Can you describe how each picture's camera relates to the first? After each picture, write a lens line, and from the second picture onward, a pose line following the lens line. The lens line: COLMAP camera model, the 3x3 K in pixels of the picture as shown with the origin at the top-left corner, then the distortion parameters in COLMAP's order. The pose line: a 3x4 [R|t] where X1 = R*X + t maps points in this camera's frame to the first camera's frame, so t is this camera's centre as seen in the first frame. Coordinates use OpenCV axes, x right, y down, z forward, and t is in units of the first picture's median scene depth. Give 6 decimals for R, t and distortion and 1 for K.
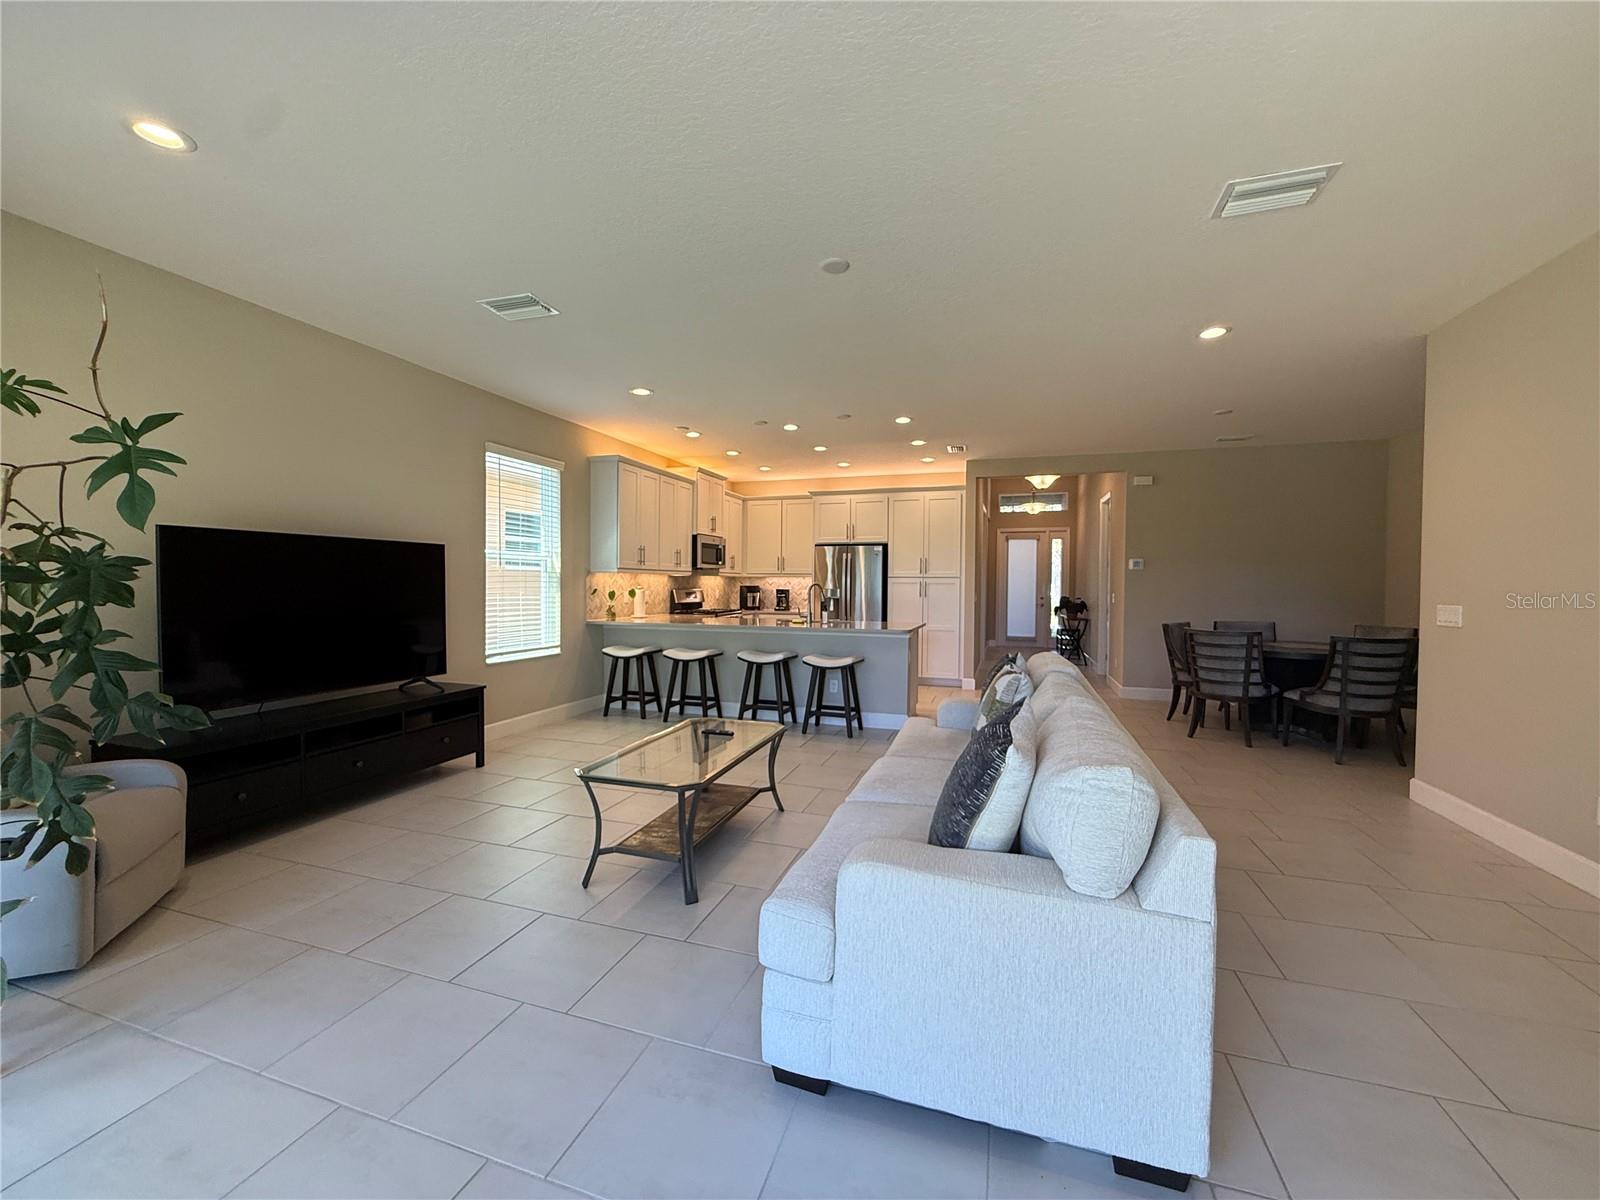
lens RADIAL K [[637.3, 0, 795.3], [0, 637.3, 599.1], [0, 0, 1]] dist [0.000689, -0.000729]
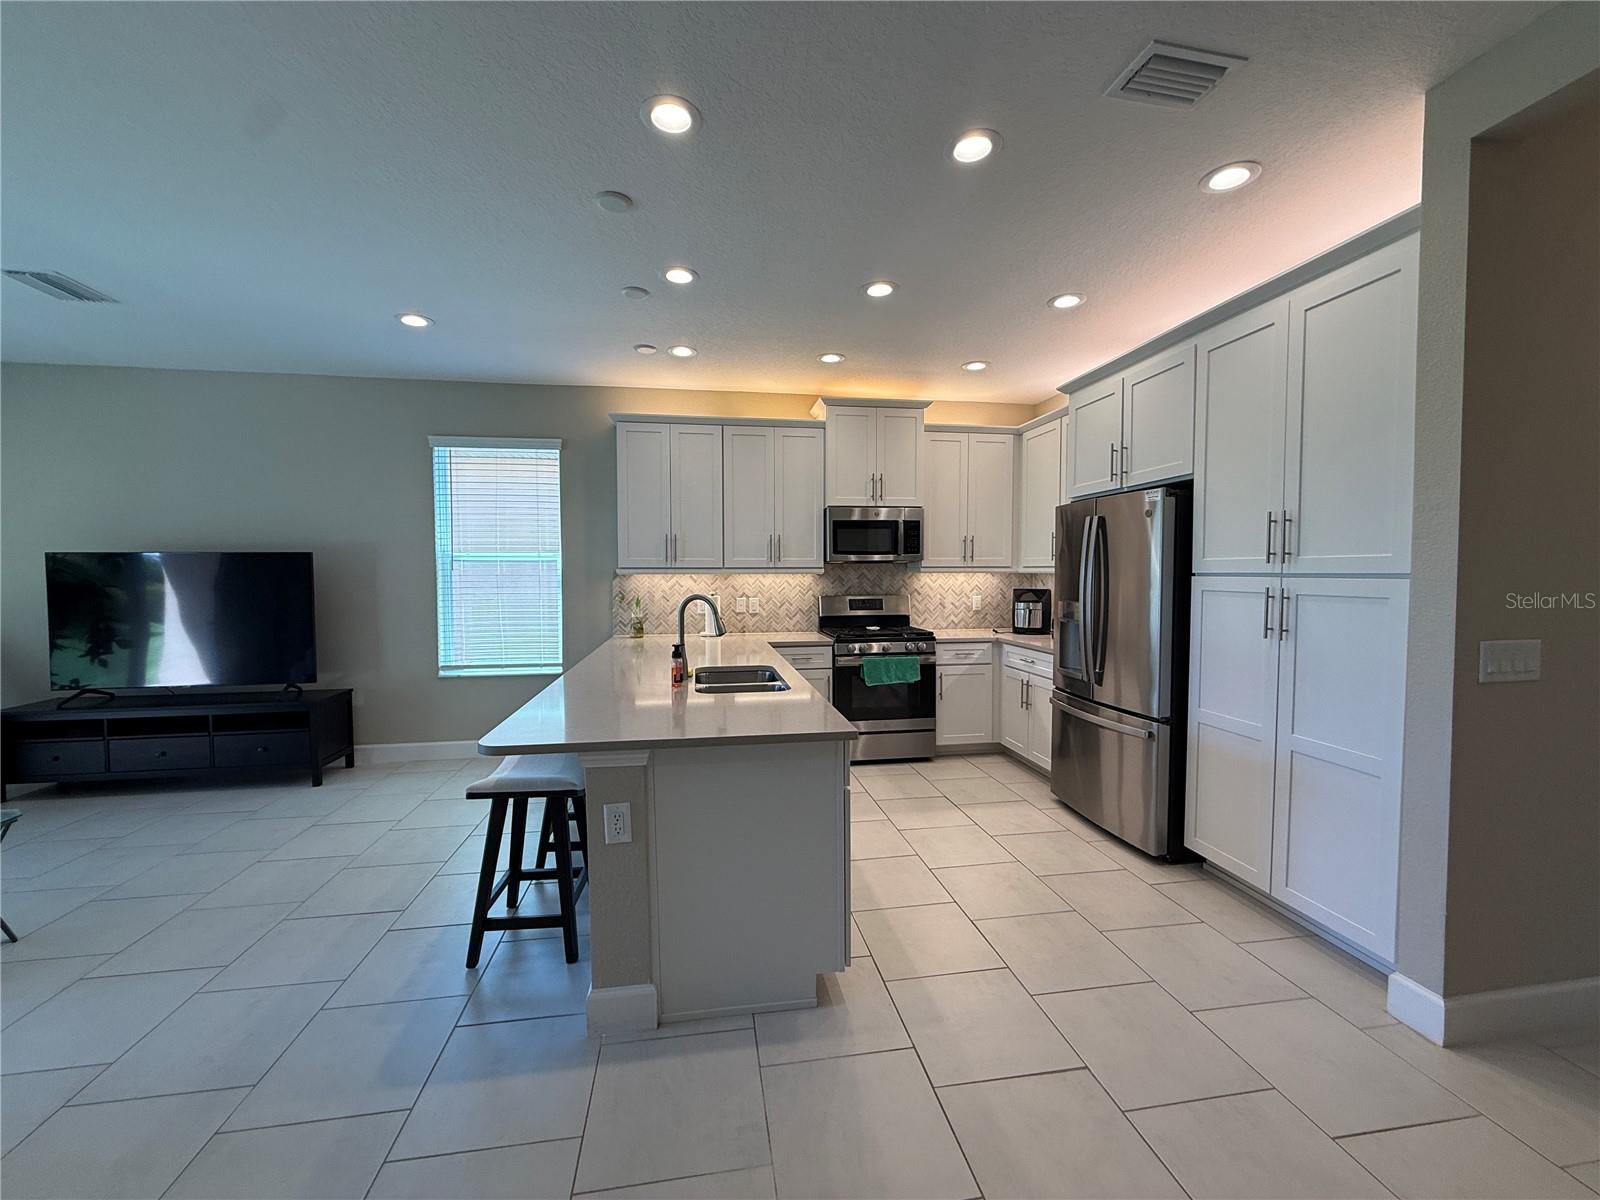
lens RADIAL K [[637.3, 0, 795.5], [0, 637.3, 599.5], [0, 0, 1]] dist [0.000689, -0.000729]
pose [[0.464334, 0.029815, -0.885158, 0.456828], [-0.015081, 0.999554, 0.025757, -0.033391], [0.885532, 0.001390, 0.464577, 0.817481]]
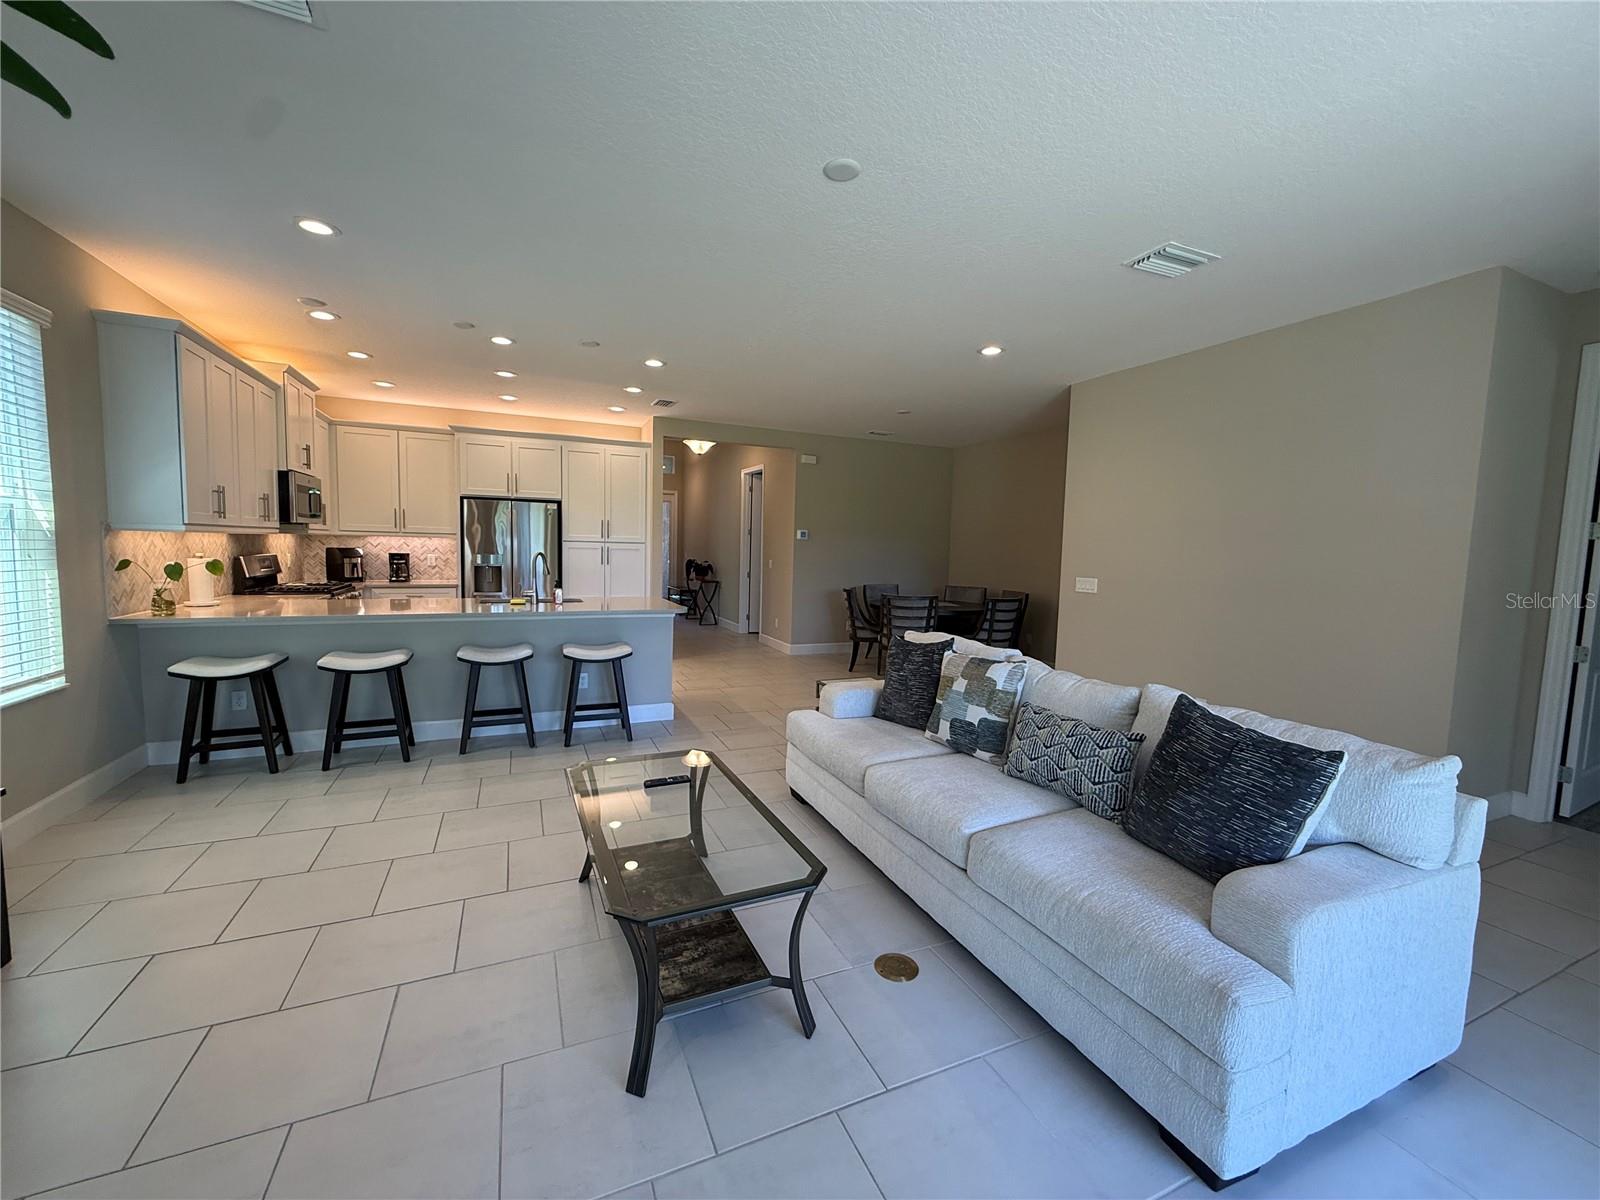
lens RADIAL K [[637.3, 0, 793.4], [0, 637.3, 595.8], [0, 0, 1]] dist [0.000689, -0.000729]
pose [[0.742431, -0.040555, 0.668693, -0.251576], [-0.004157, 0.997868, 0.065134, -0.023009], [-0.669909, -0.051138, 0.740680, 0.203843]]
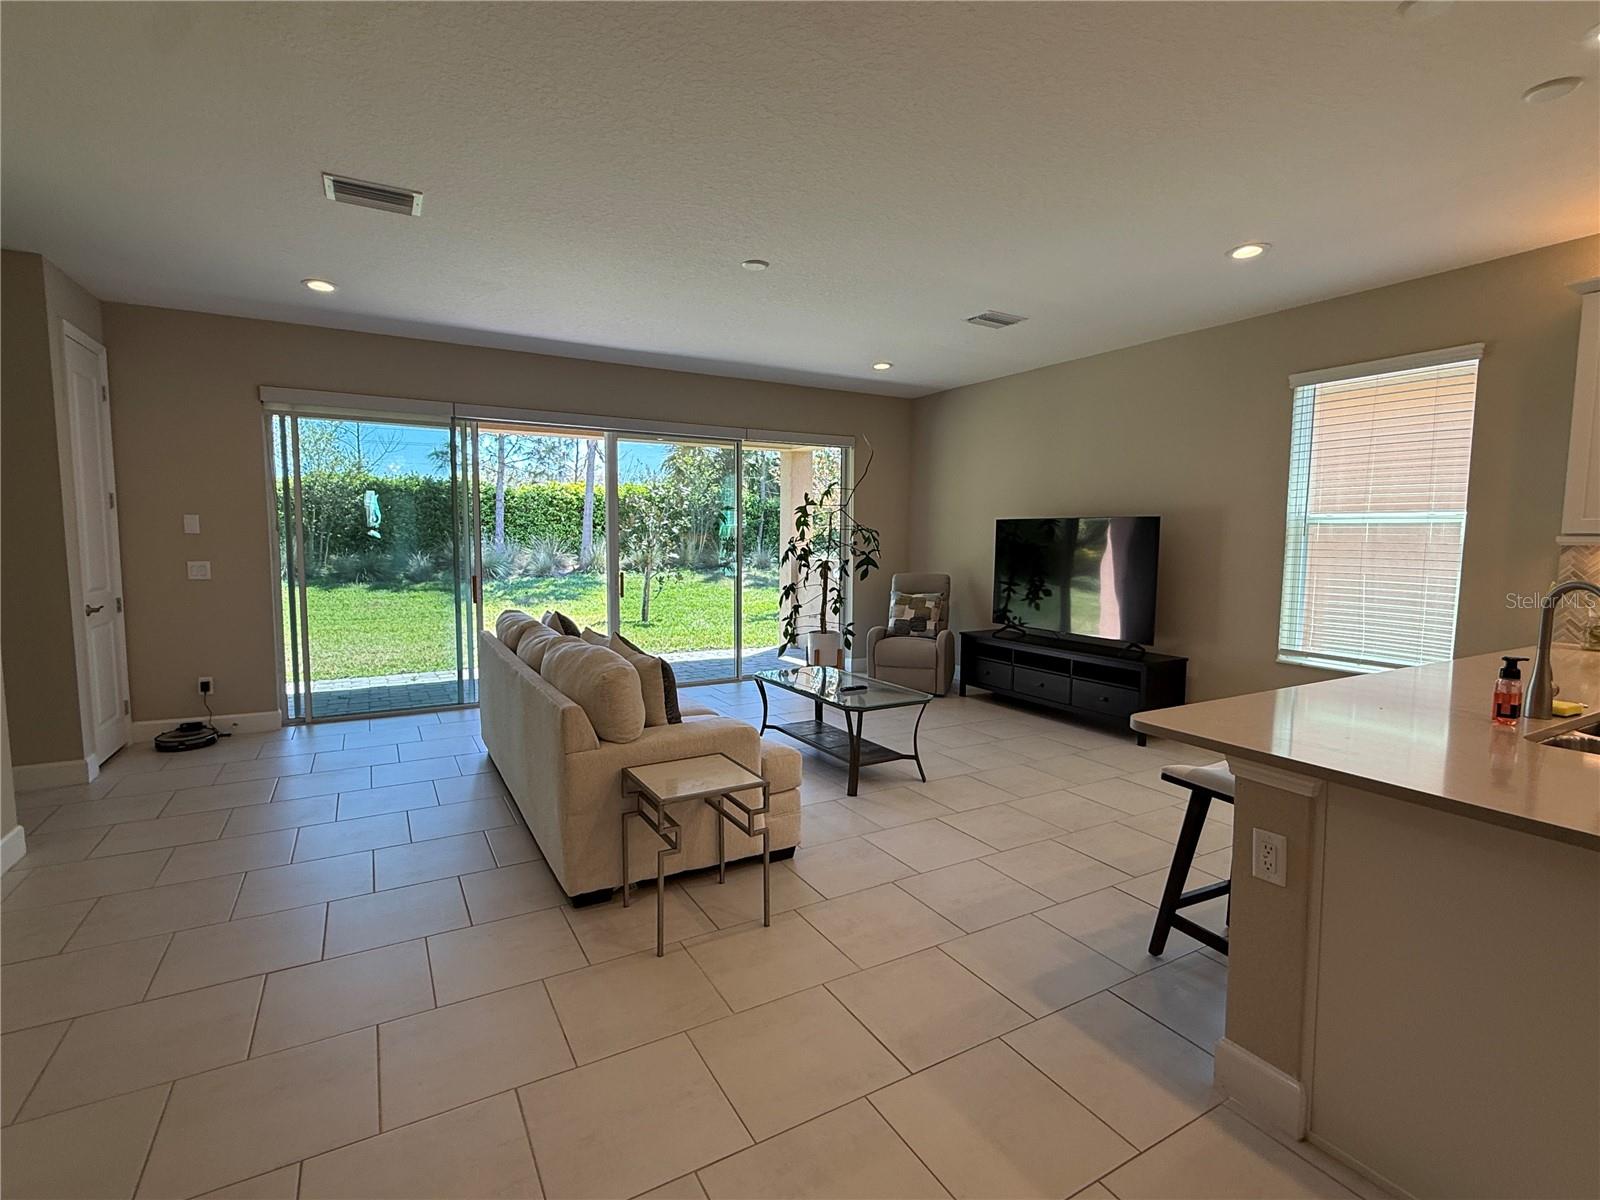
lens RADIAL K [[757.7, 0, 799.1], [0, 757.7, 597.7], [0, 0, 1]] dist [-0.001522, 0.001051]
pose [[-0.664513, 0.051082, -0.745529, 0.479609], [-0.030995, 0.994918, 0.095796, -0.037577], [0.746633, 0.086766, -0.659553, 0.929039]]
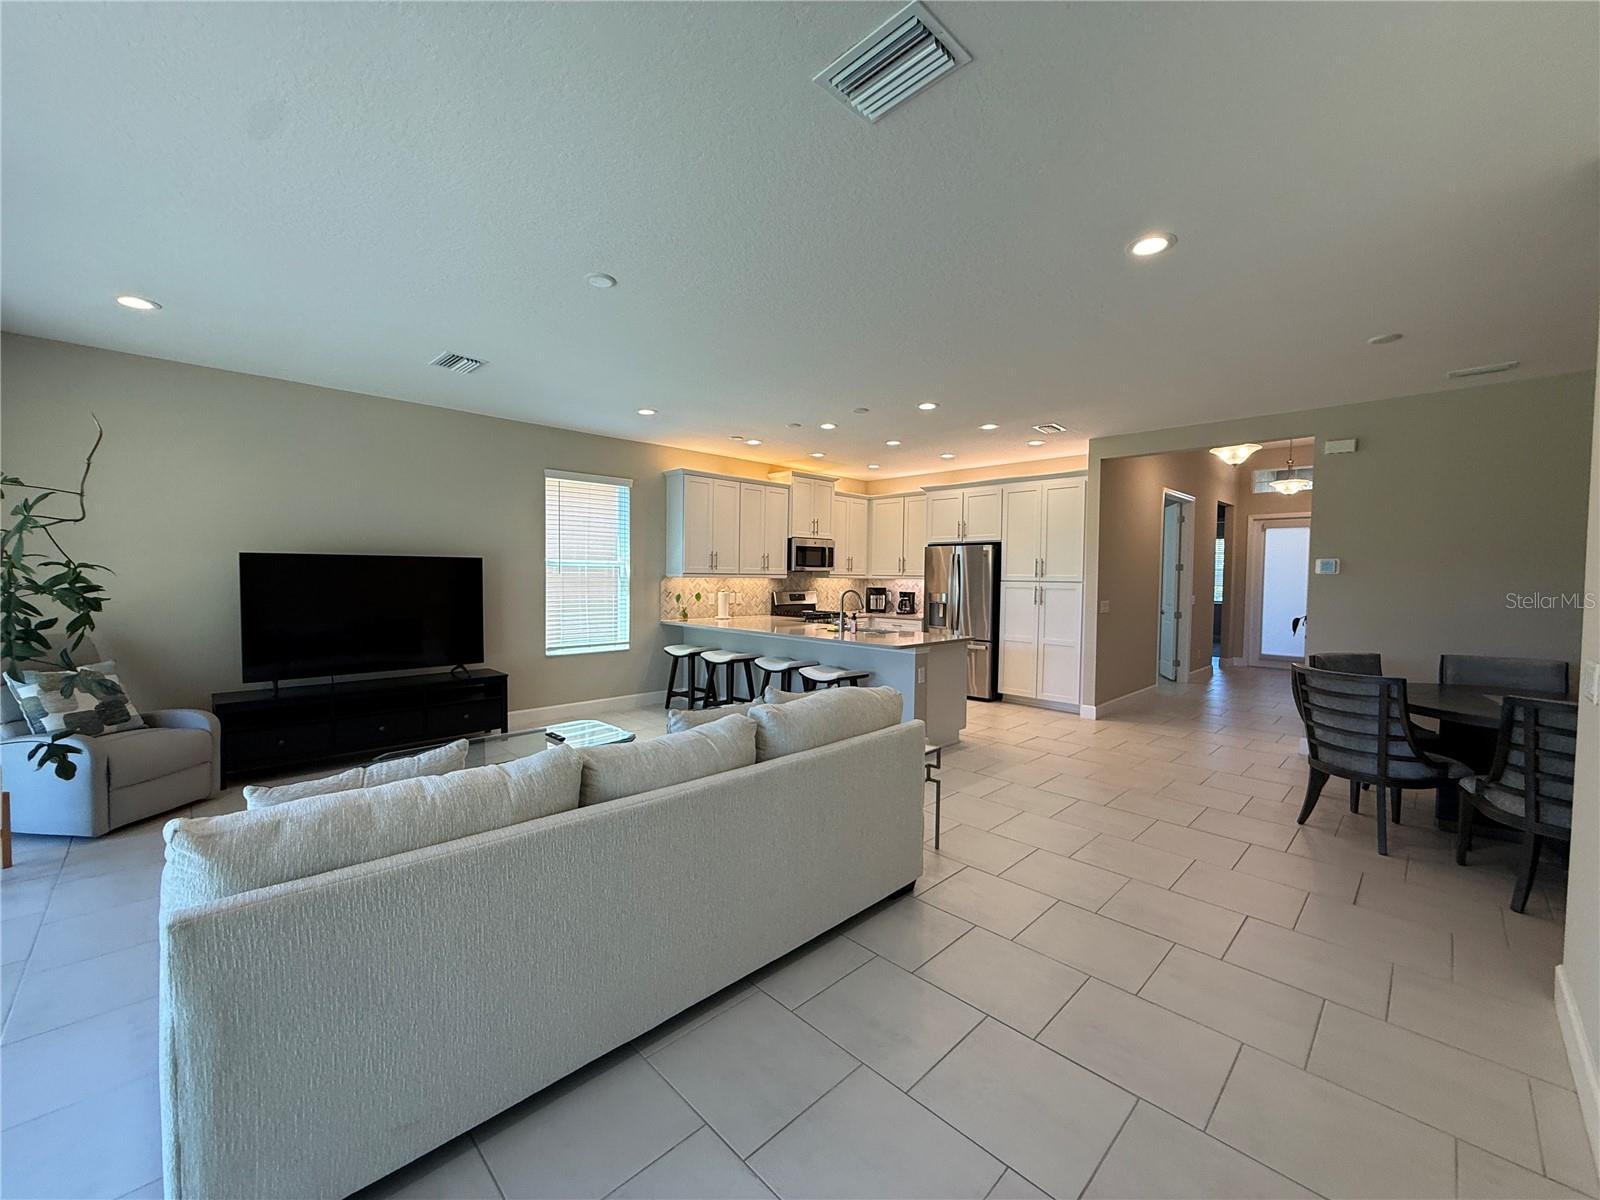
lens RADIAL K [[637.3, 0, 796.2], [0, 637.3, 600.3], [0, 0, 1]] dist [0.000689, -0.000729]
pose [[0.890625, 0.020658, -0.454269, 0.374542], [-0.015165, 0.999761, 0.015733, -0.022028], [0.454485, -0.007124, 0.890726, 0.120403]]
